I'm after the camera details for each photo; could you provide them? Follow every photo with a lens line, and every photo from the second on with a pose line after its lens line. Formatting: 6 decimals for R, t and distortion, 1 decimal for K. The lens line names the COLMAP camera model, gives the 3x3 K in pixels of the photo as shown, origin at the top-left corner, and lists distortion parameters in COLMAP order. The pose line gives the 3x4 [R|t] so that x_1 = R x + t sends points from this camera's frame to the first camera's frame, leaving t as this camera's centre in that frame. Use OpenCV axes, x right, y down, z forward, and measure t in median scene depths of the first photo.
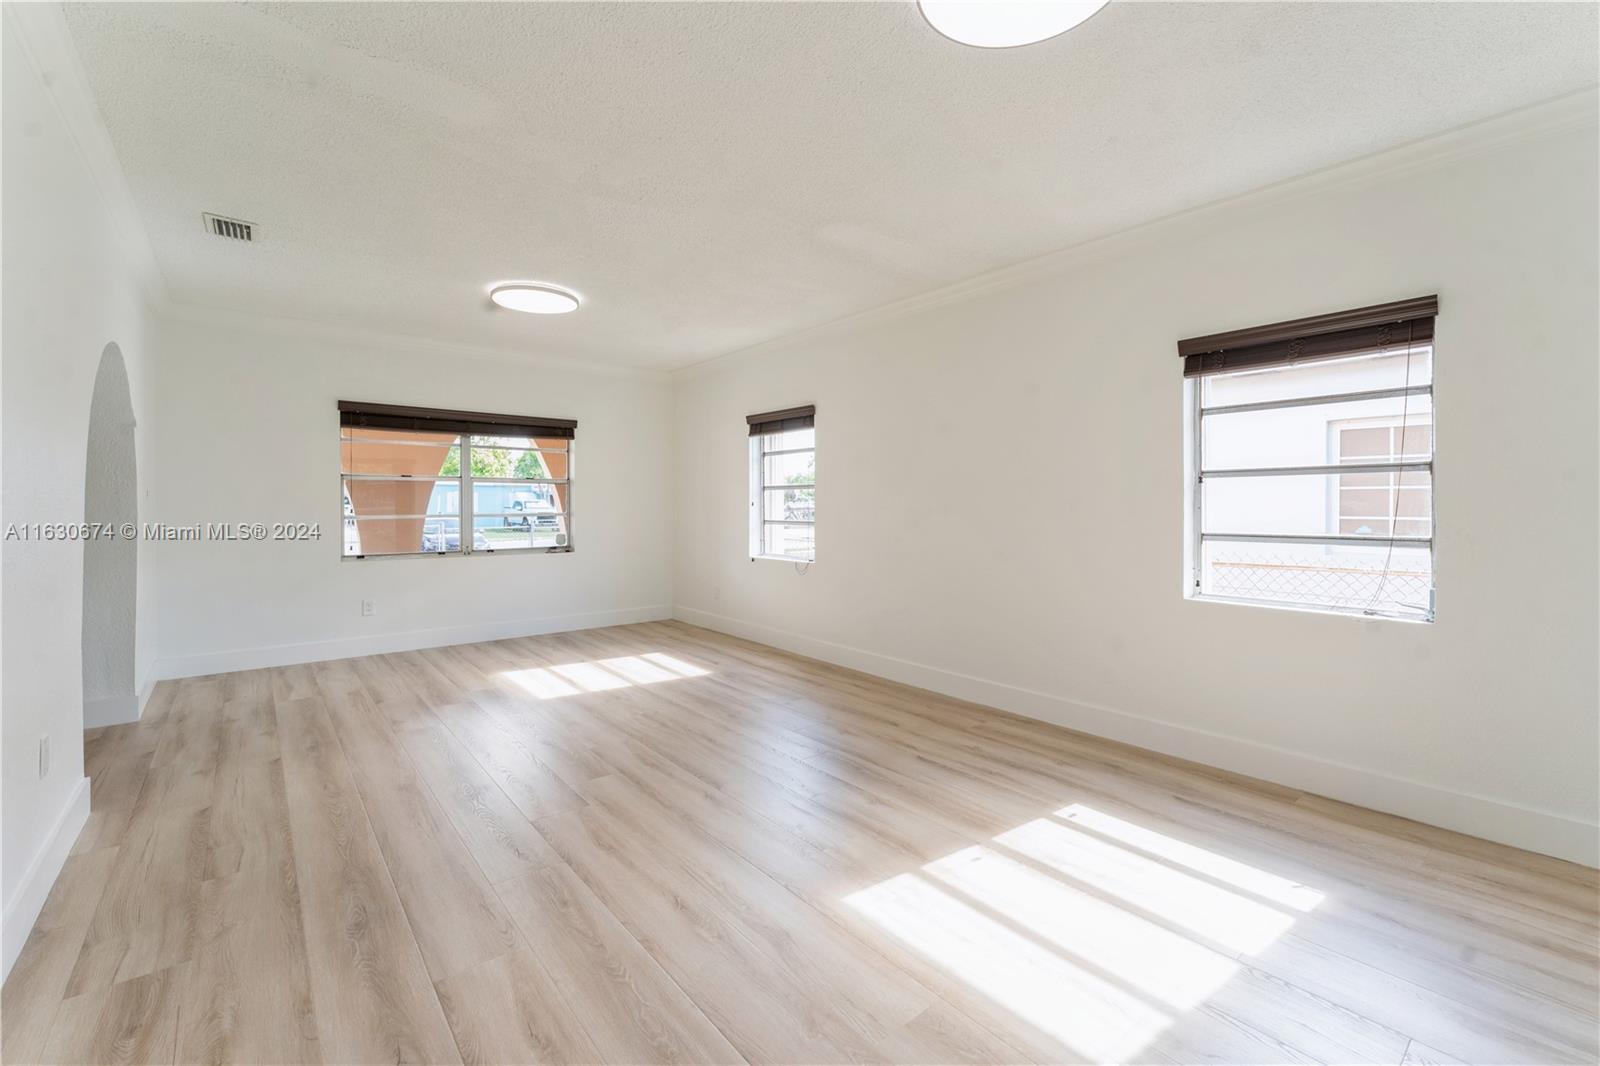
lens RADIAL K [[675.9, 0, 797.1], [0, 675.9, 506.0], [0, 0, 1]] dist [-0.001272, -0.000169]
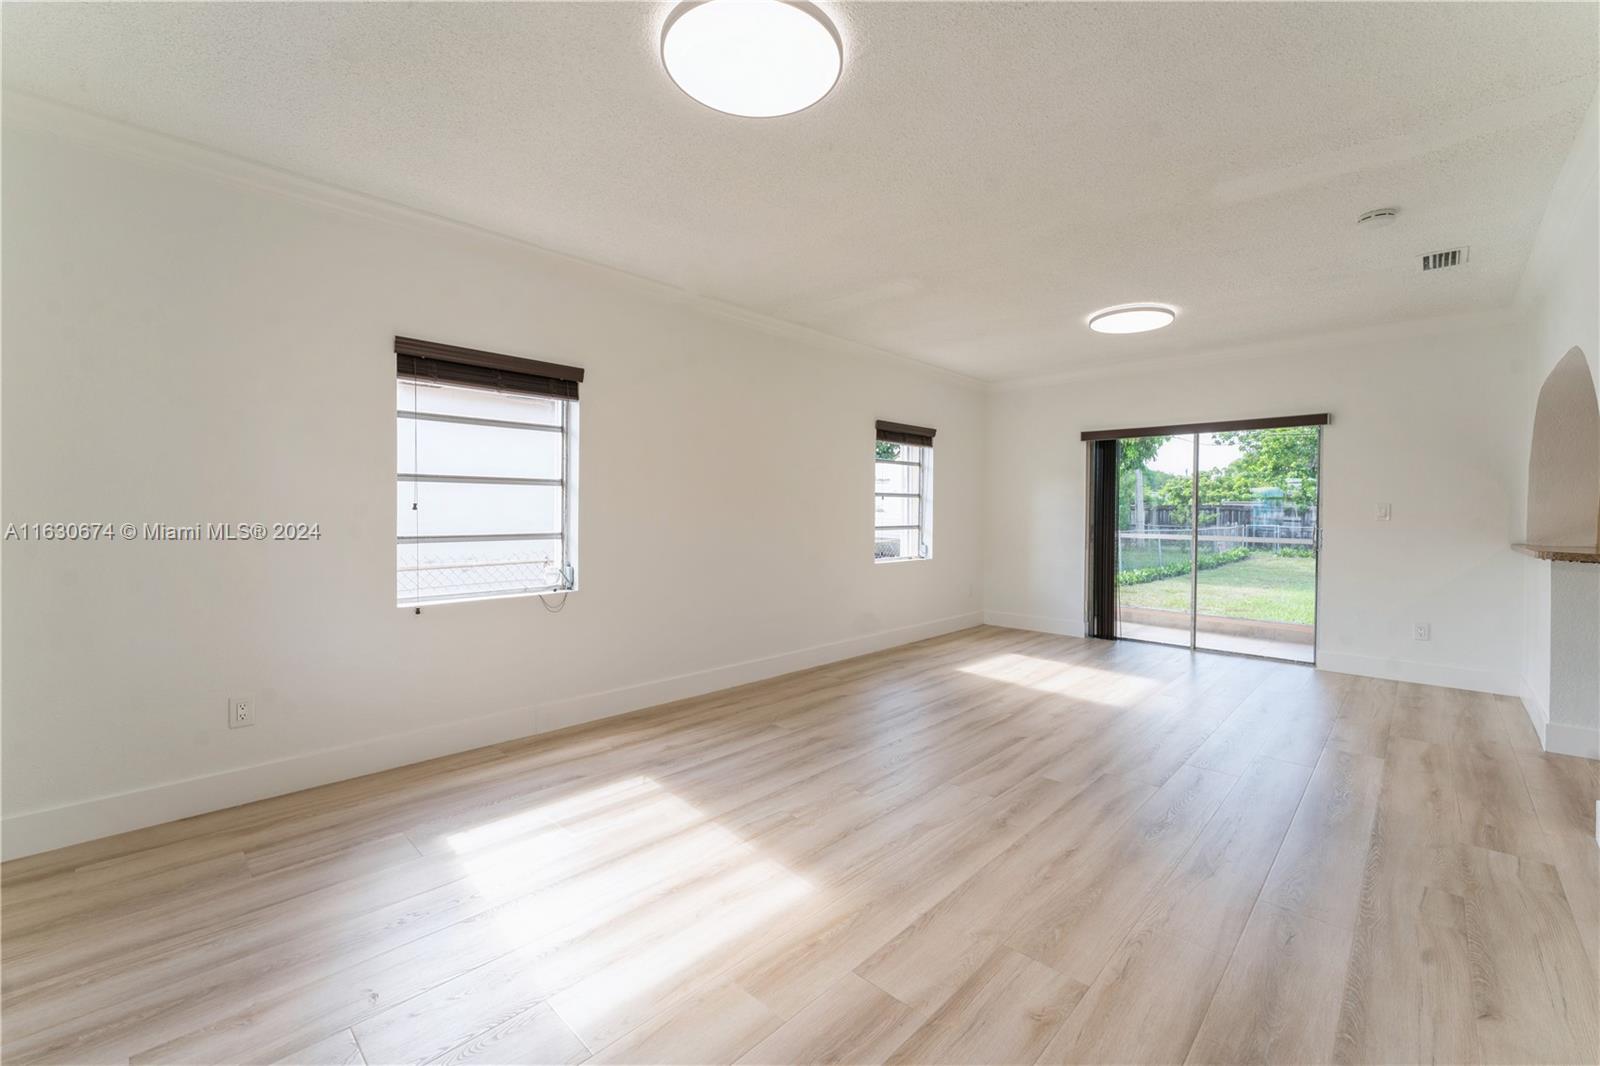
lens RADIAL K [[662.7, 0, 800.0], [0, 662.7, 533.0], [0, 0, 1]] dist [-0.008802, 0.000430]
pose [[-0.126691, -0.033908, 0.991362, -1.193497], [-0.004148, 0.999425, 0.033654, -0.003239], [-0.991934, 0.000151, -0.126759, 1.471351]]
